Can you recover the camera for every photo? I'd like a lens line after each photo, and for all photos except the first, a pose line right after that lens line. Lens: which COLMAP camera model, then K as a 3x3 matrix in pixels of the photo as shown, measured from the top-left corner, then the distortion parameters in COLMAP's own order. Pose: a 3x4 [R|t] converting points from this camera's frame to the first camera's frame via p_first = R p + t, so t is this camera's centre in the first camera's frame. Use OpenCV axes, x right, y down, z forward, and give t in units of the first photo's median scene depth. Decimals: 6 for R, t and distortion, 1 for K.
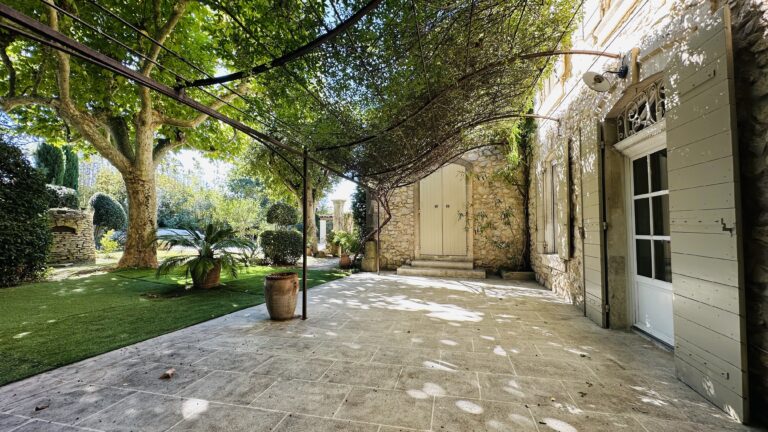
lens RADIAL K [[307.7, 0, 382.4], [0, 307.7, 215.3], [0, 0, 1]] dist [-0.004768, 0.000255]
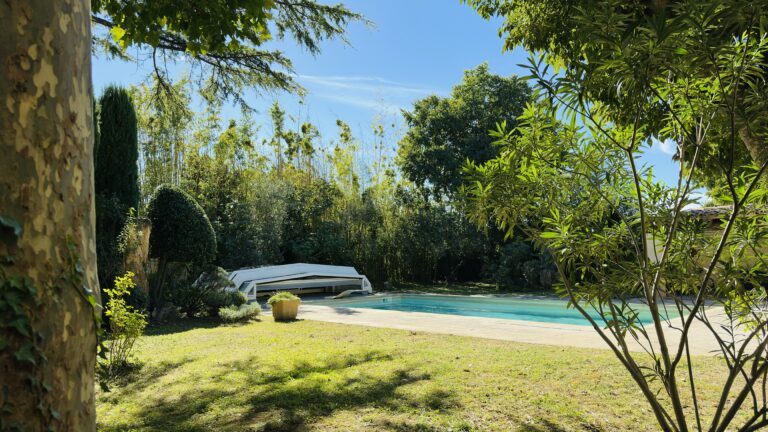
lens RADIAL K [[532.8, 0, 385.2], [0, 532.8, 215.0], [0, 0, 1]] dist [0.005777, -0.020534]
pose [[0.894852, -0.055602, -0.442886, -0.429693], [0.039188, 0.998166, -0.046136, 0.025571], [0.444639, 0.023929, 0.895390, 0.651701]]
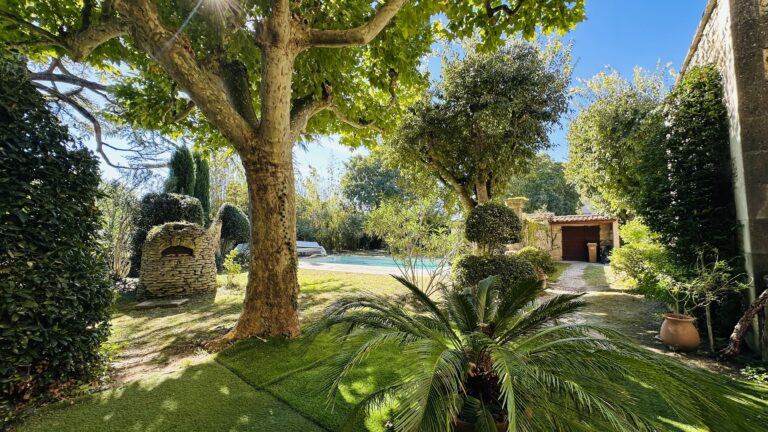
lens RADIAL K [[307.7, 0, 380.0], [0, 307.7, 214.3], [0, 0, 1]] dist [-0.004768, 0.000255]
pose [[0.953821, -0.029096, -0.298963, -0.309336], [0.022189, 0.999403, -0.026473, -0.009564], [0.299555, 0.018617, 0.953897, 0.379242]]
